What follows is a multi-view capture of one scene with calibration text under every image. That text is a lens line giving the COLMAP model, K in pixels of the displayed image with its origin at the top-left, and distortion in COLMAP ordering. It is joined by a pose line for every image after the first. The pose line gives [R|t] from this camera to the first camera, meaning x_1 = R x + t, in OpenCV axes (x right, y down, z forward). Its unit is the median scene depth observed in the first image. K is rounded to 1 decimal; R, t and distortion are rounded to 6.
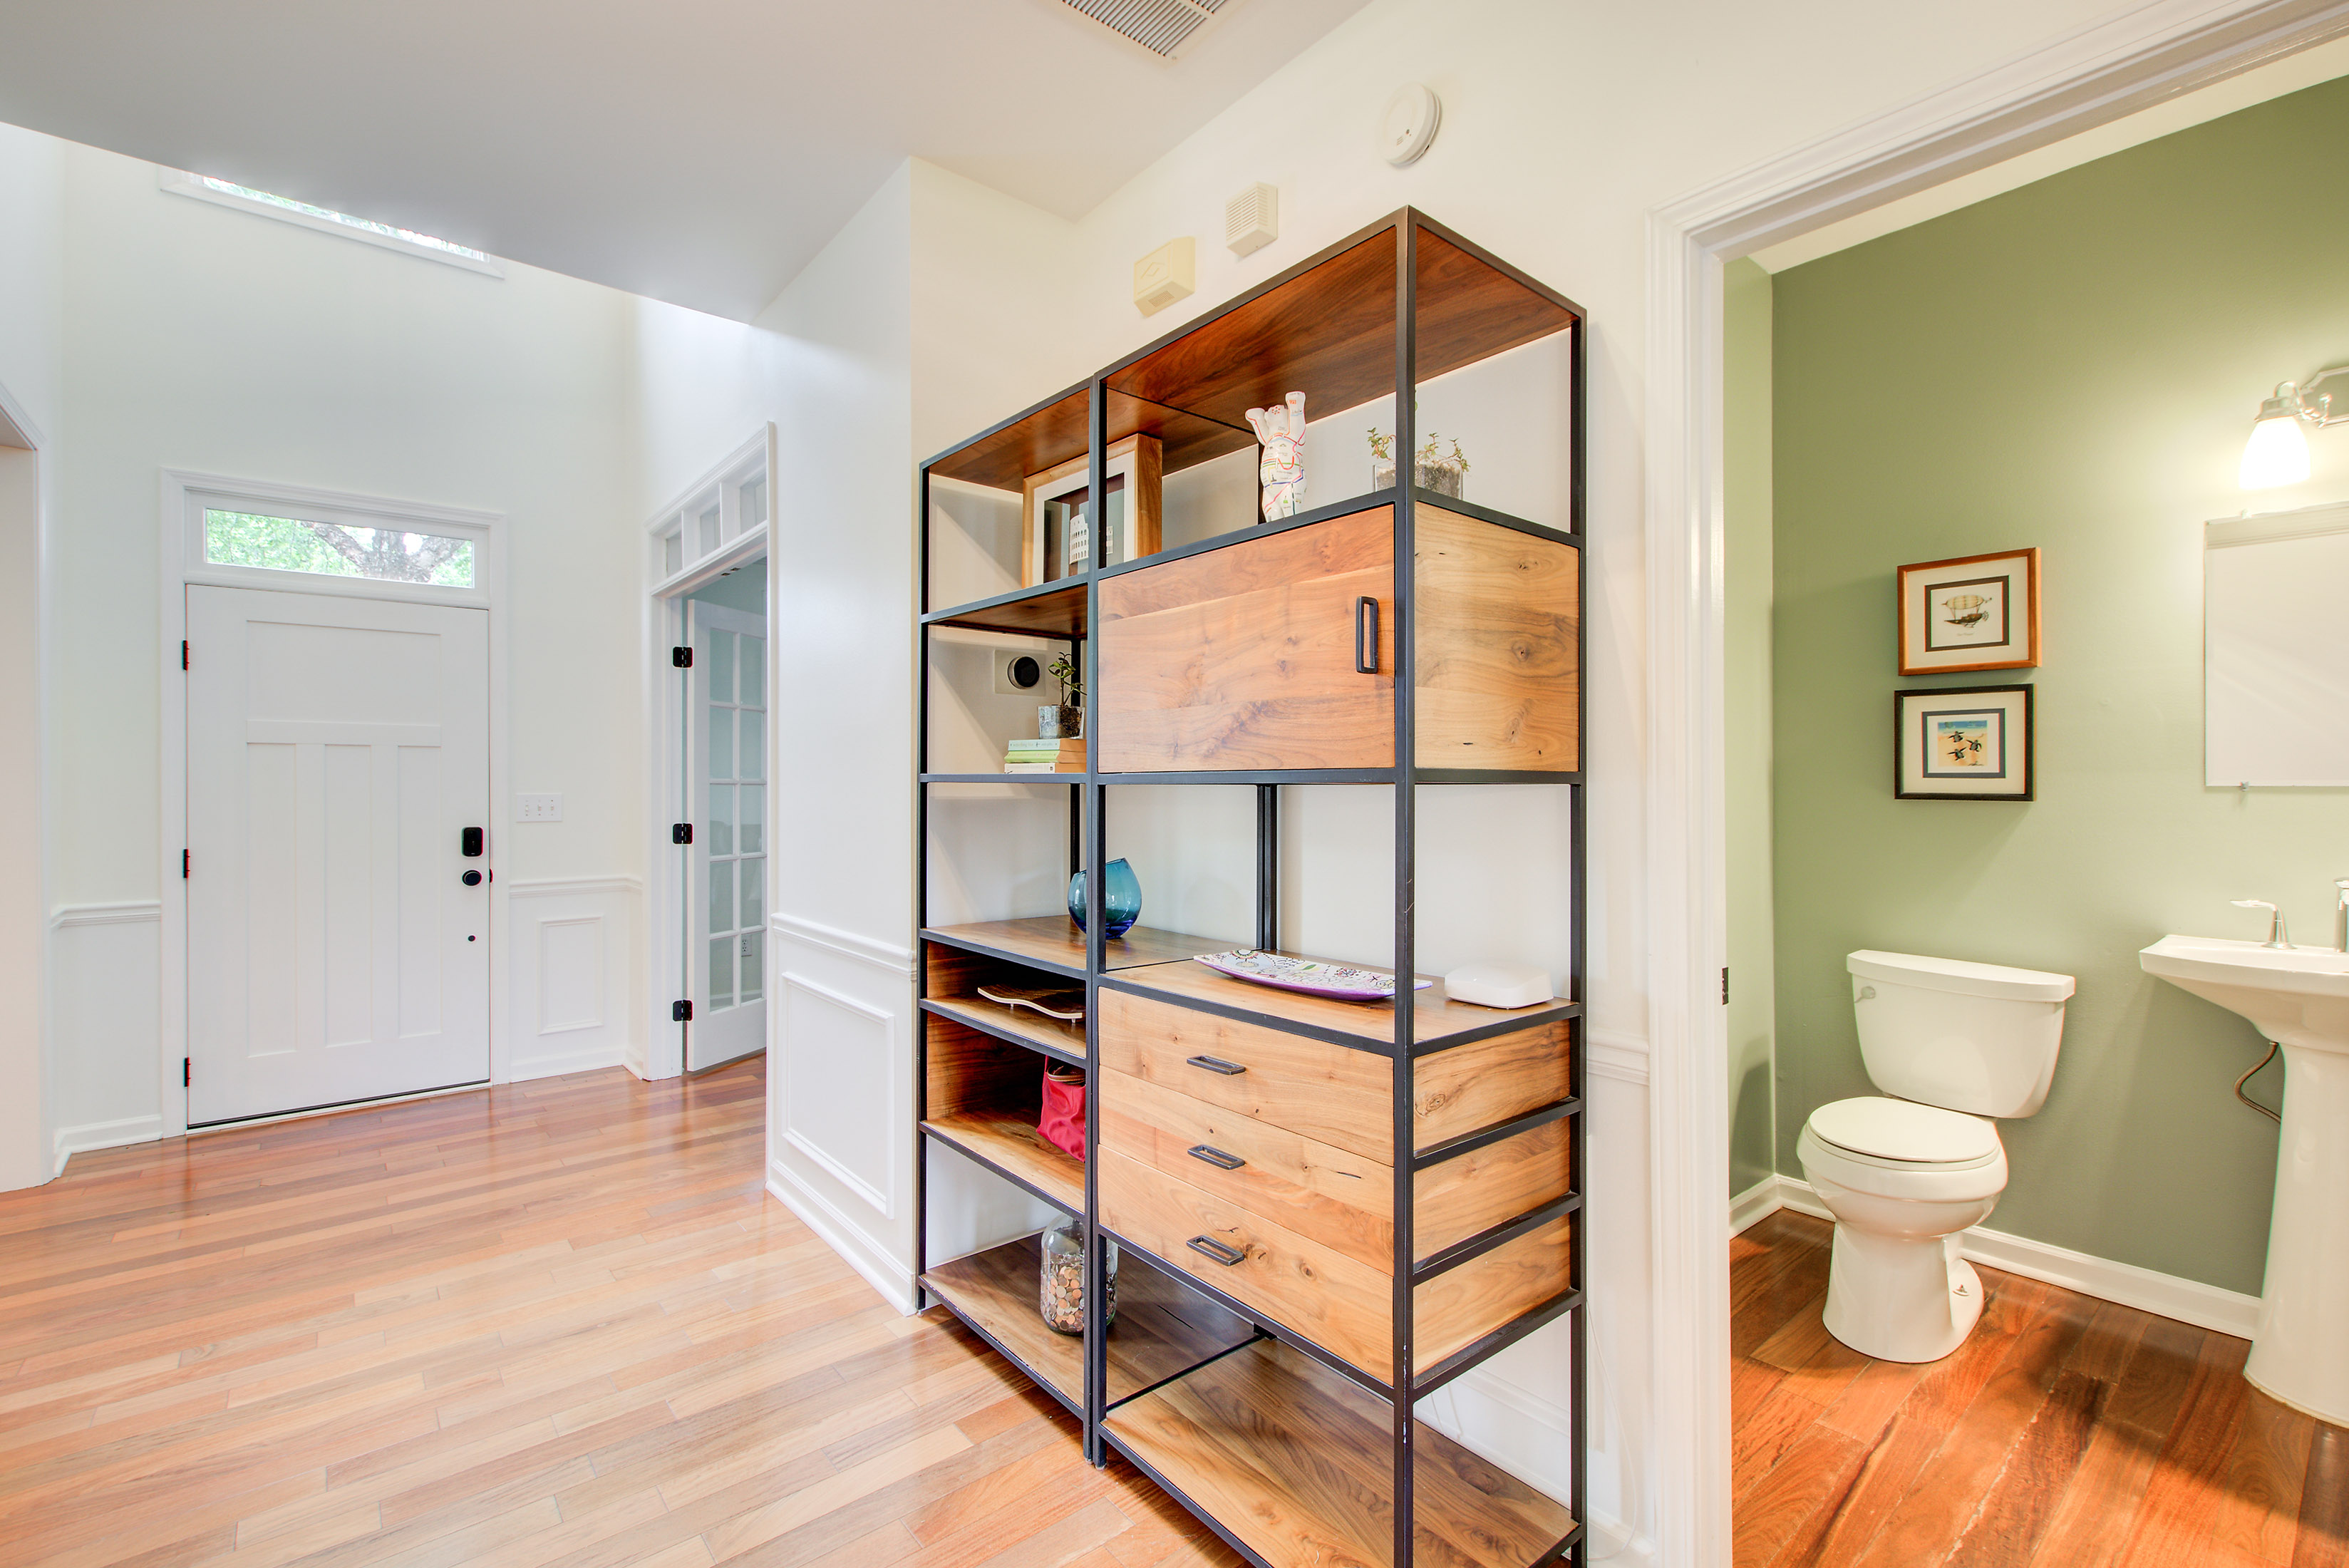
lens RADIAL K [[1040.6, 0, 1189.7], [0, 1040.6, 779.3], [0, 0, 1]] dist [-0.000205, -0.000159]
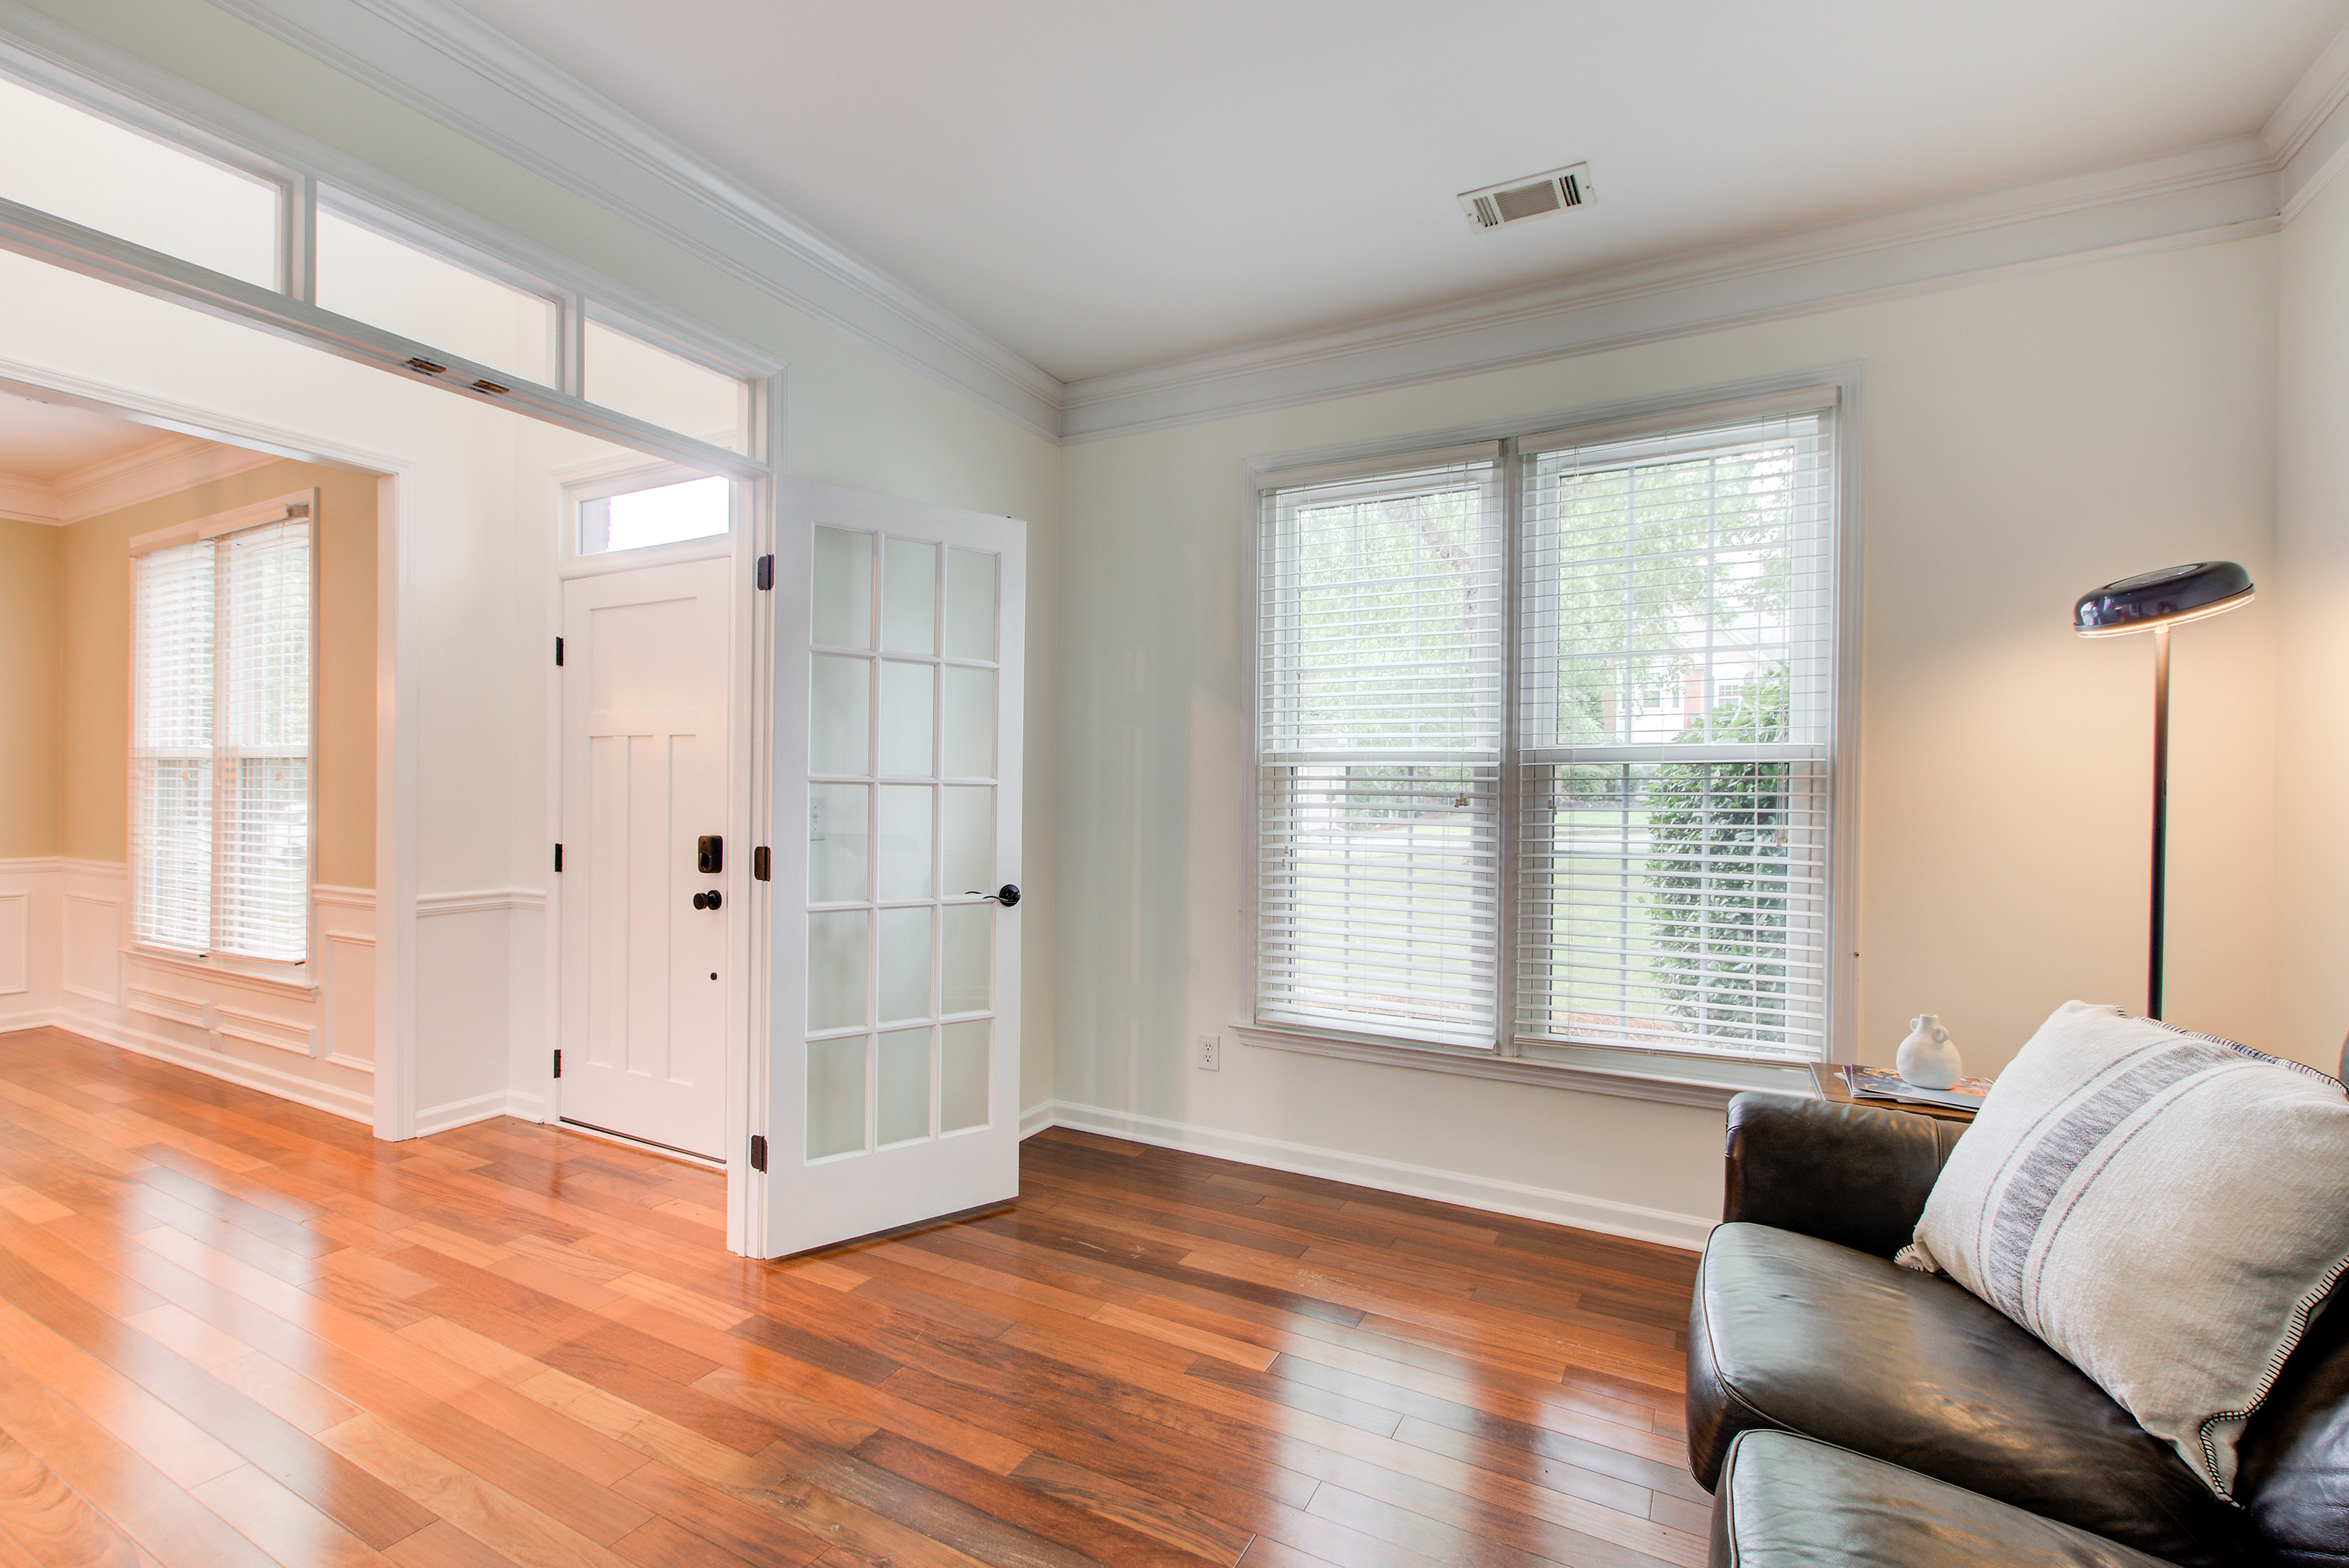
lens RADIAL K [[1061.3, 0, 1192.0], [0, 1061.3, 796.0], [0, 0, 1]] dist [0.010171, -0.001424]
pose [[0.367017, 0.005381, -0.930199, 0.192352], [-0.010324, 0.999945, 0.001712, 0.011441], [0.930157, 0.008975, 0.367052, 1.039984]]
